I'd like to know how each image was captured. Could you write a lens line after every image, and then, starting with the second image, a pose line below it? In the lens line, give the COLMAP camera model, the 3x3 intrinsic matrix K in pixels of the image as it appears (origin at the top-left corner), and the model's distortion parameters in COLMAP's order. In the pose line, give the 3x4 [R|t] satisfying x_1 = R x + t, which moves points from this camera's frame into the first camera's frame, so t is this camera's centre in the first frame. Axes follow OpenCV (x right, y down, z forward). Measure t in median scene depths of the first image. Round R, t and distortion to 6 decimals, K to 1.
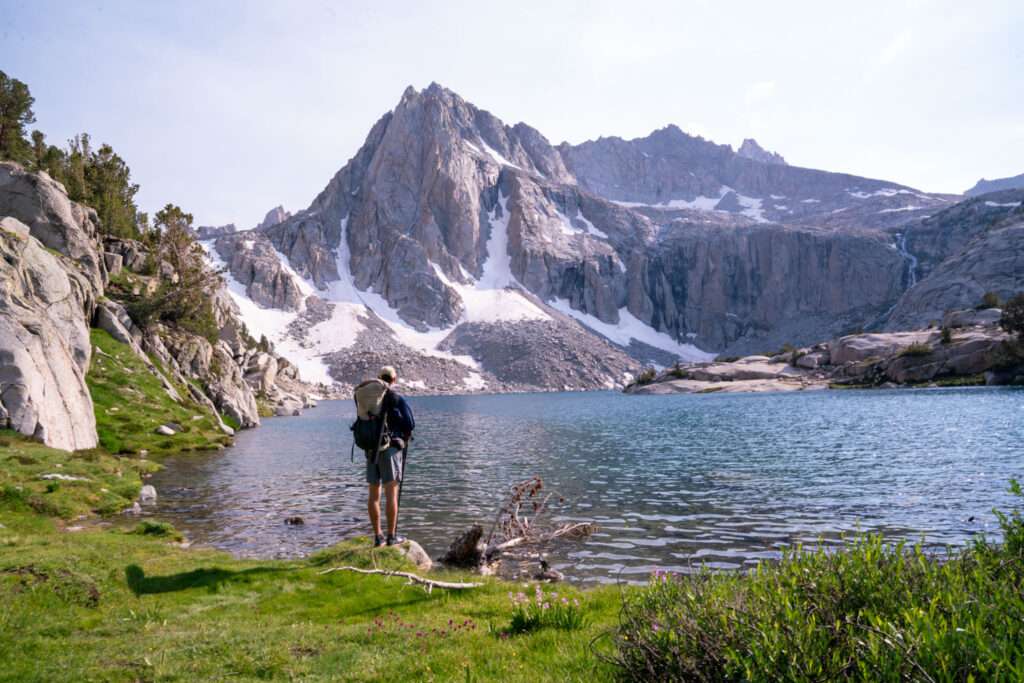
lens RADIAL K [[800.4, 0, 514.5], [0, 800.4, 361.4], [0, 0, 1]] dist [-0.087158, 0.011121]
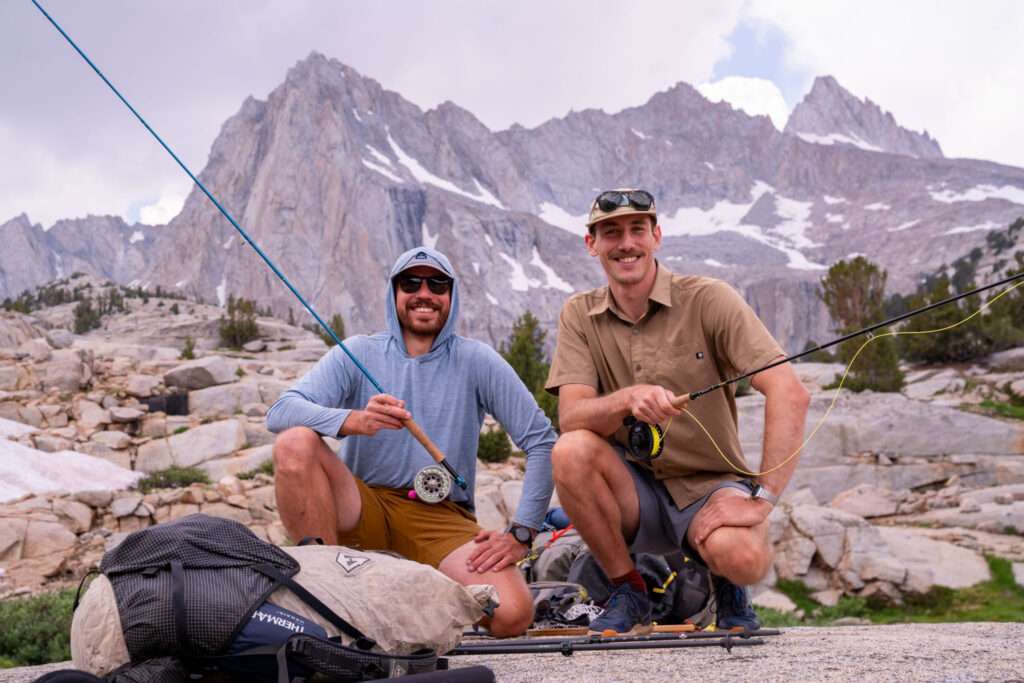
lens RADIAL K [[1609.4, 0, 493.0], [0, 1609.4, 330.0], [0, 0, 1]] dist [0.189004, 0.000000]
pose [[0.998347, -0.049839, 0.028637, -0.002355], [0.052022, 0.995325, -0.081371, 0.000041], [-0.024447, 0.082726, 0.996272, -0.357667]]
